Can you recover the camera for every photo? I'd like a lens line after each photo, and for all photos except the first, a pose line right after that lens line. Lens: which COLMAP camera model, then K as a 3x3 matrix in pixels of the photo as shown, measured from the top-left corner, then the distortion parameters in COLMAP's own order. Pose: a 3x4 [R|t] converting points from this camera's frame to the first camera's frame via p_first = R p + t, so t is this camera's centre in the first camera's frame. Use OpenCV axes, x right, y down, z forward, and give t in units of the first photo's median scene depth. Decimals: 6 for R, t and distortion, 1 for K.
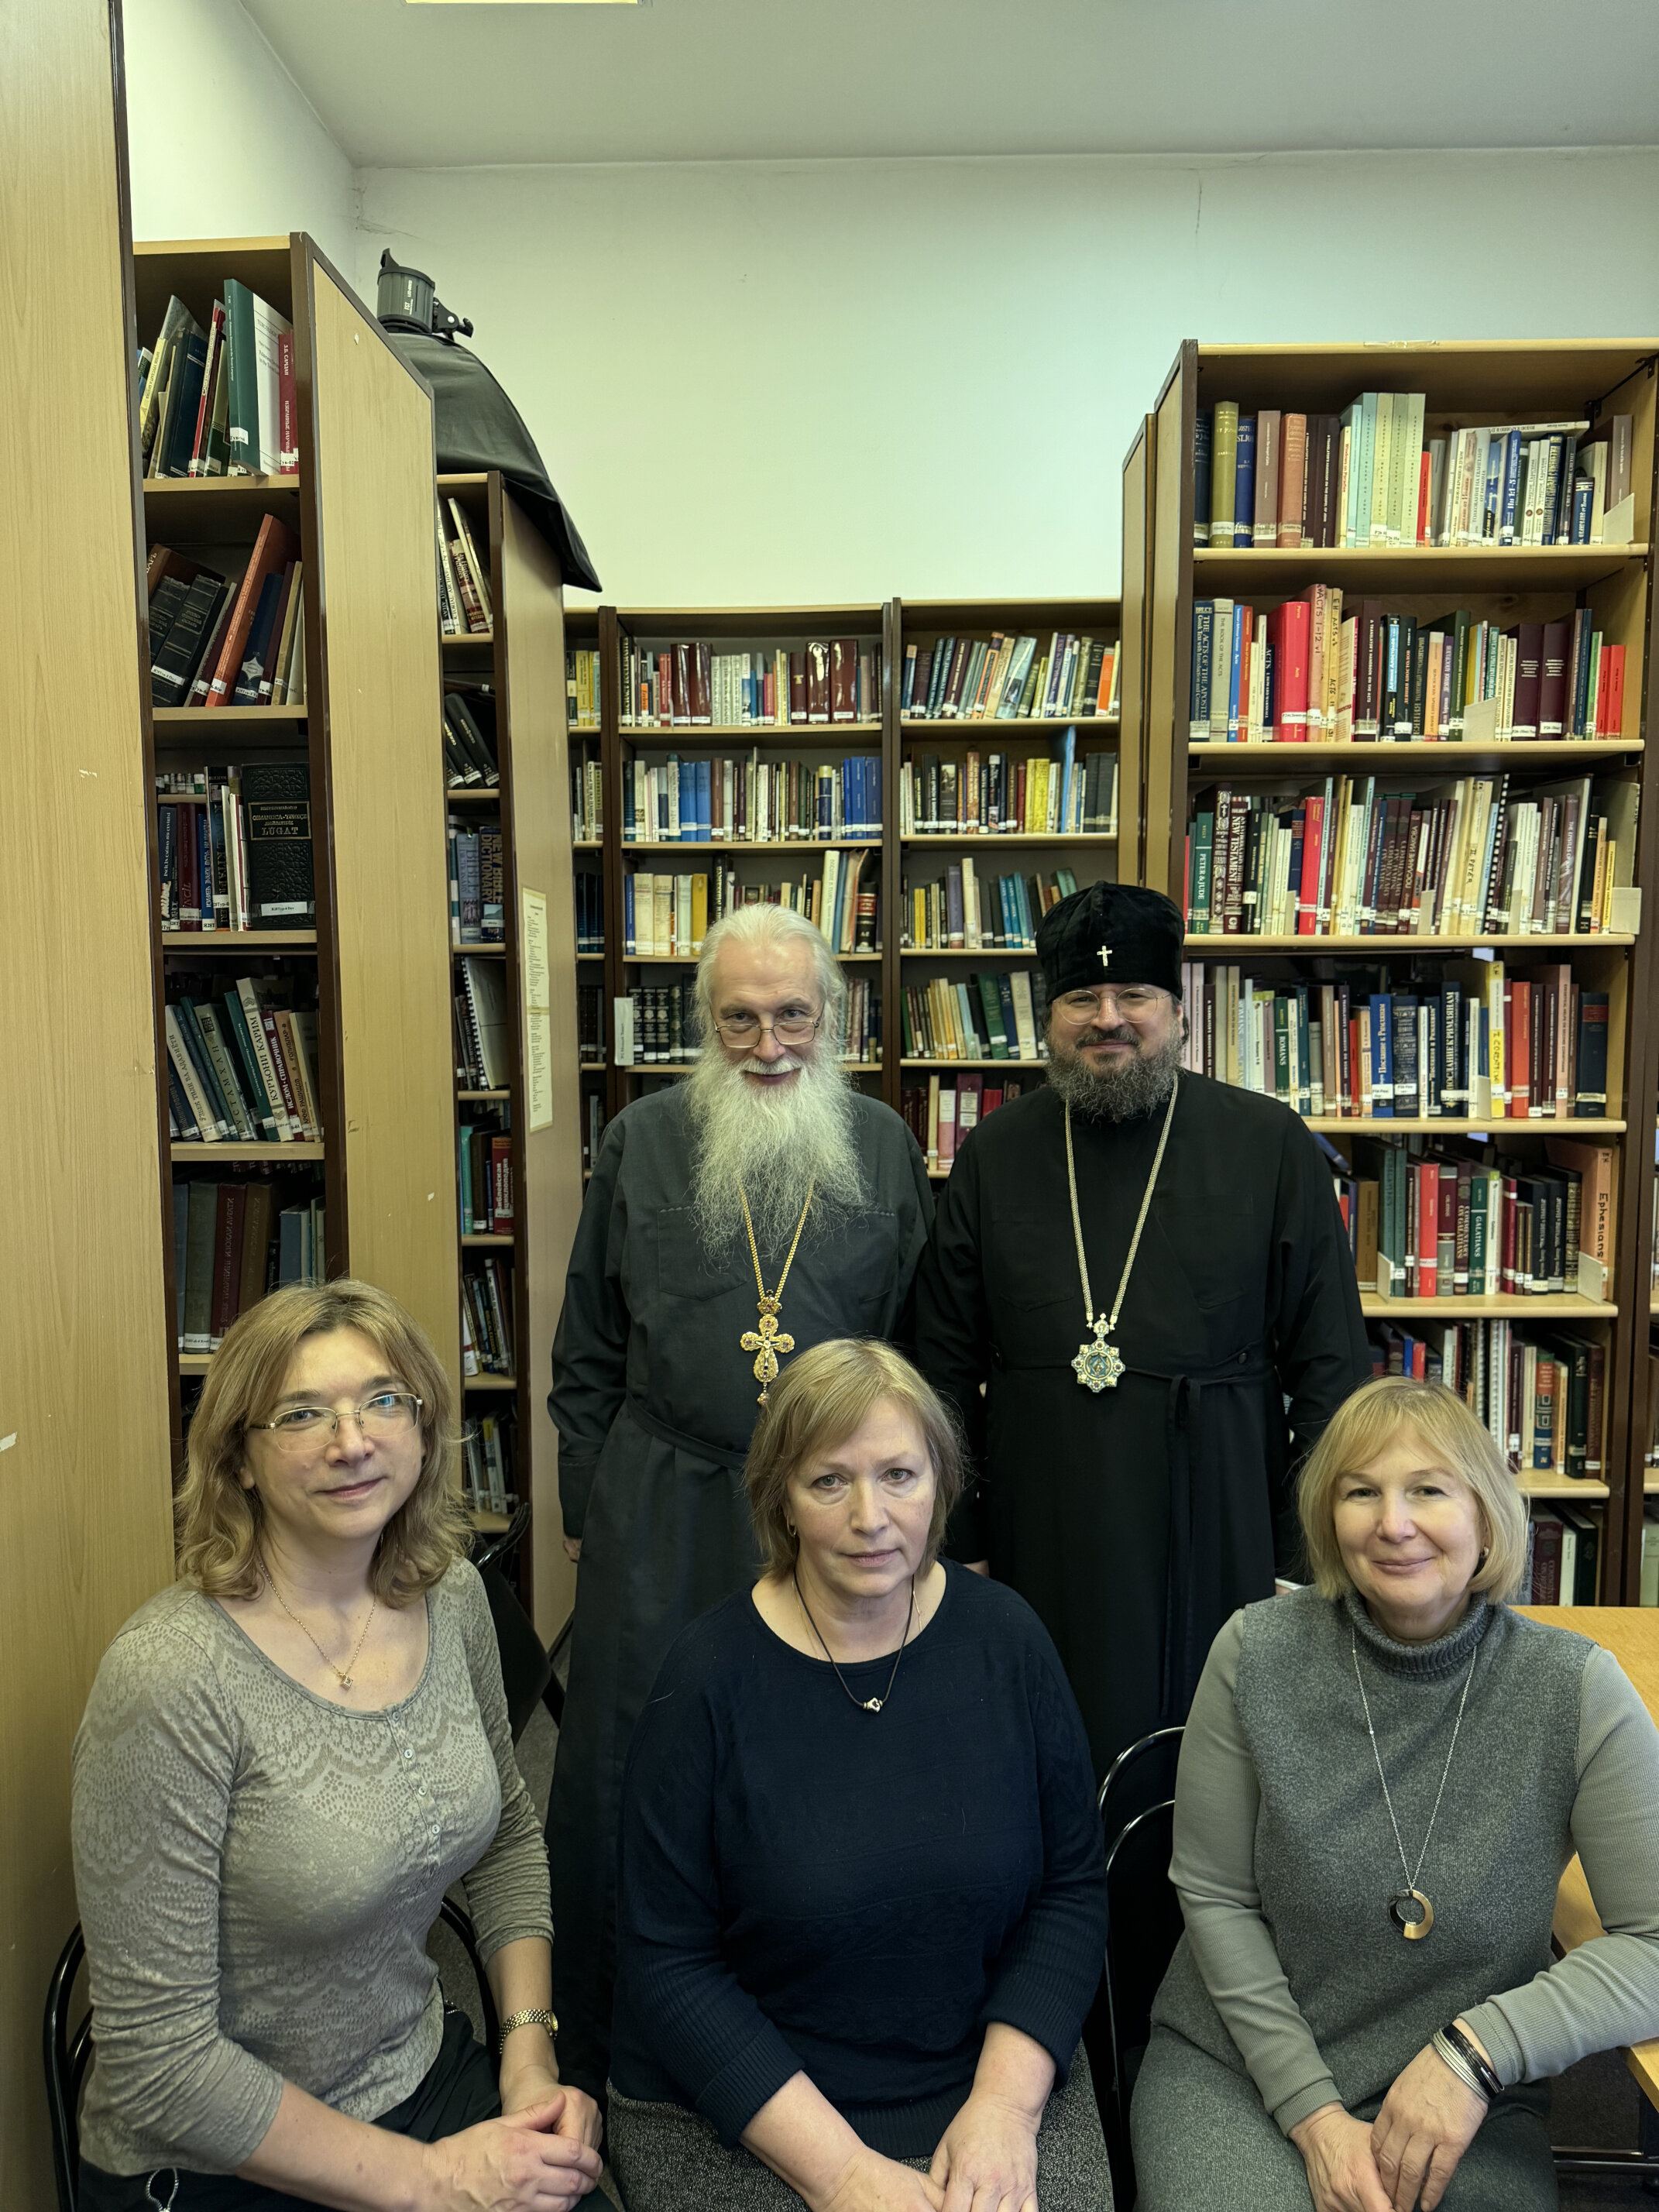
lens RADIAL K [[1549.7, 0, 826.1], [0, 1549.7, 1112.8], [0, 0, 1]] dist [-0.009584, -0.003728]
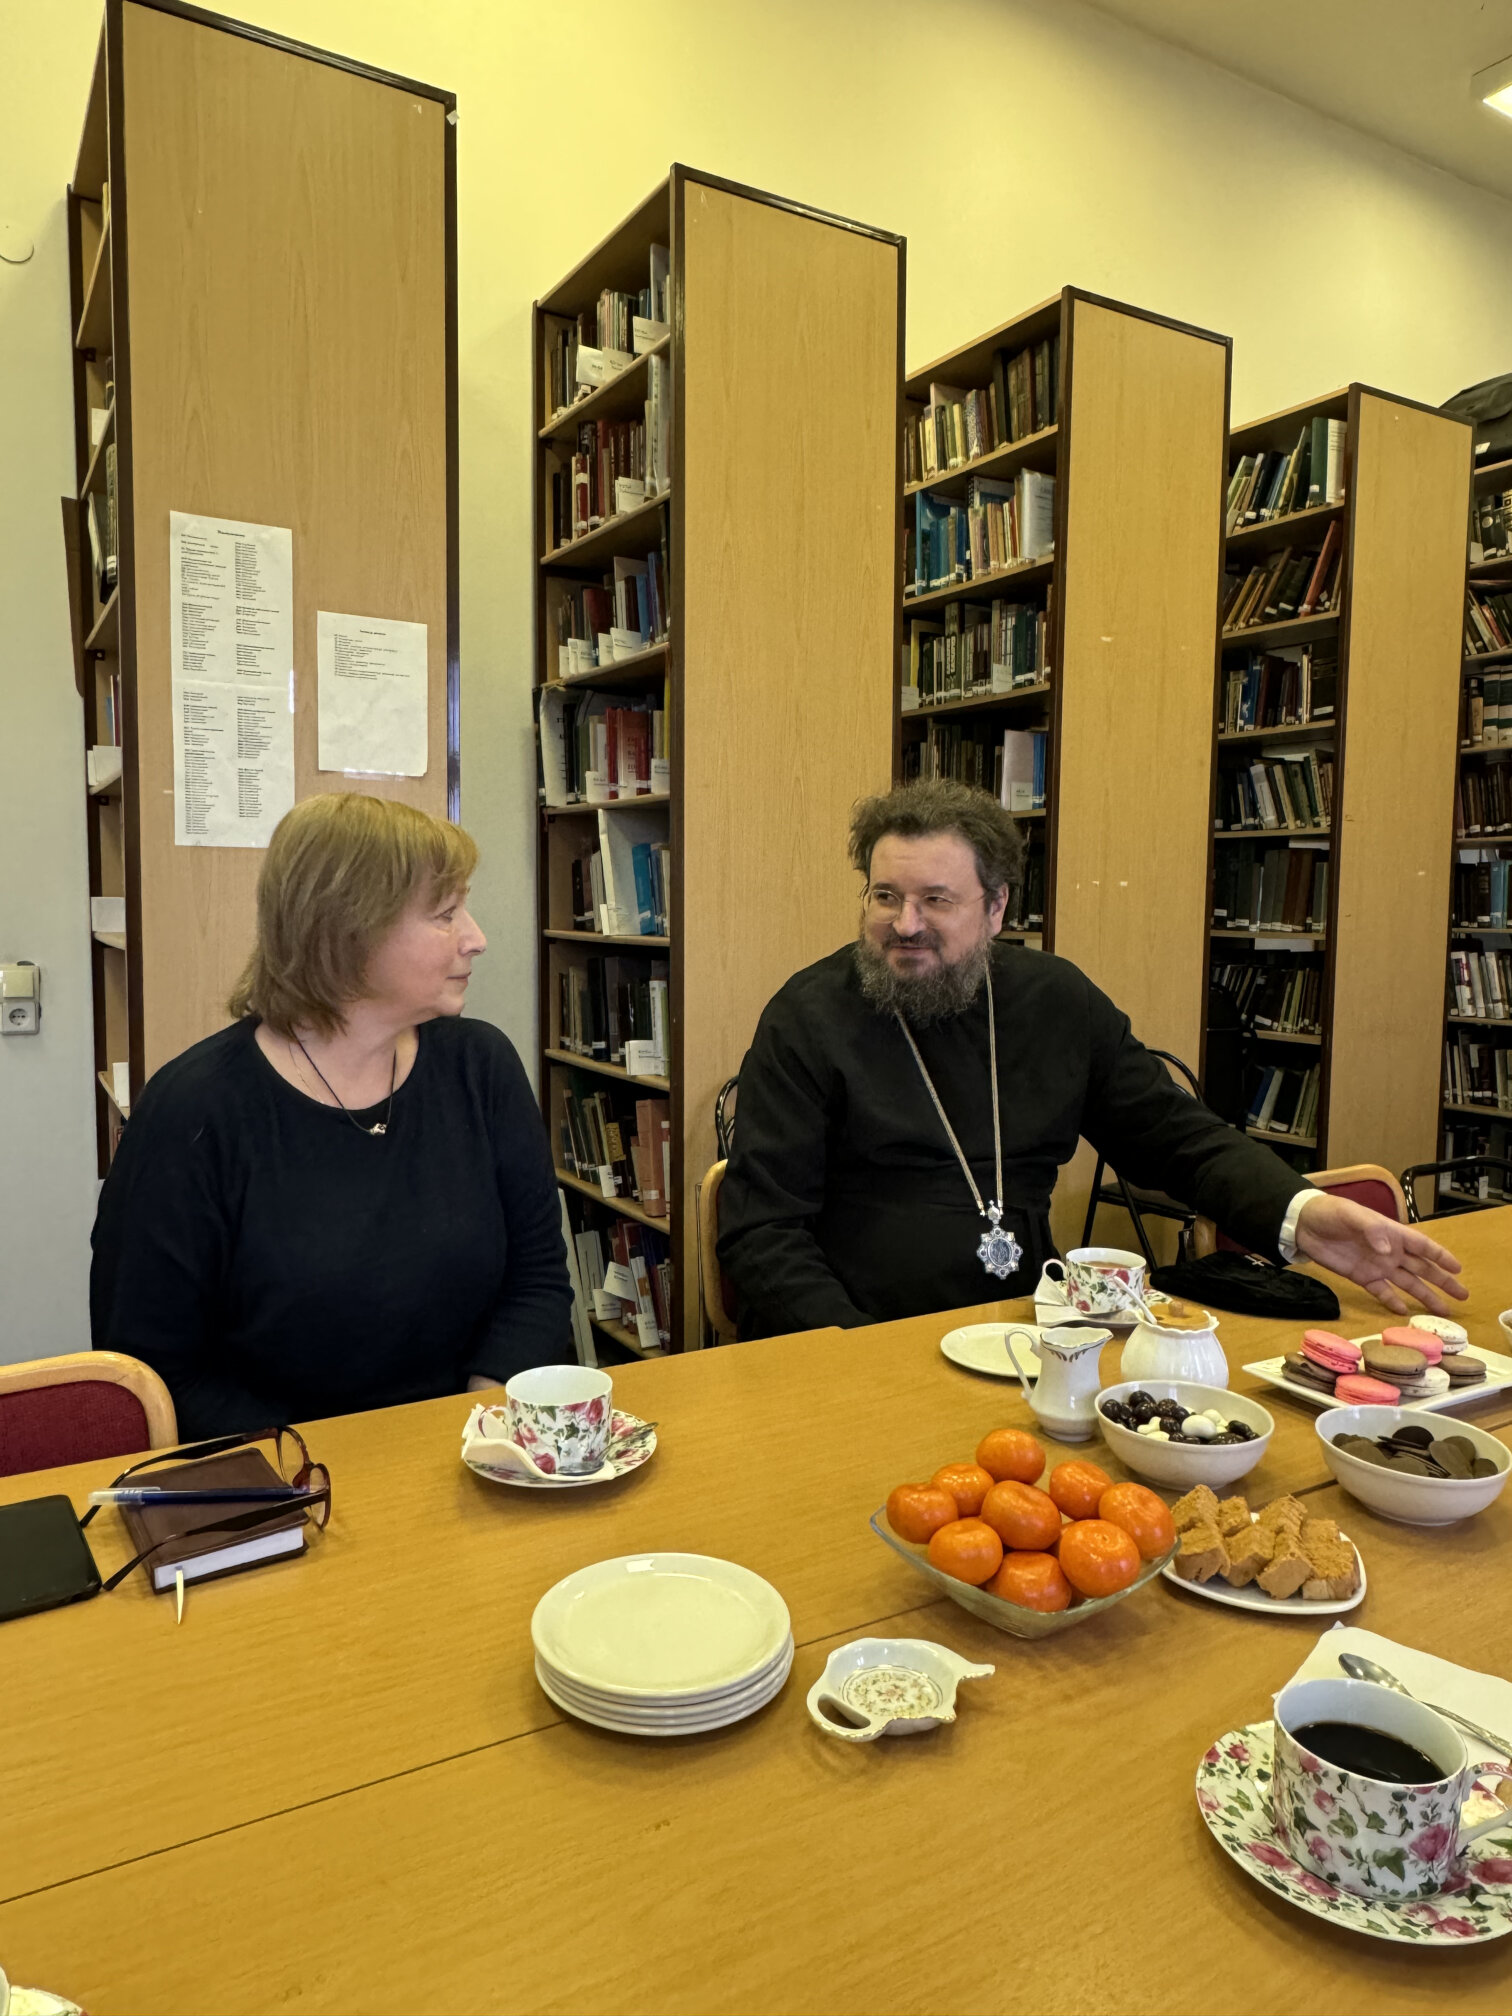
lens RADIAL K [[1355.3, 0, 757.2], [0, 1355.3, 1004.8], [0, 0, 1]] dist [-0.001141, -0.000341]
pose [[0.547803, 0.081260, -0.832652, 0.778238], [-0.091728, 0.995105, 0.036766, 0.263620], [0.831564, 0.056237, 0.552575, -0.612035]]
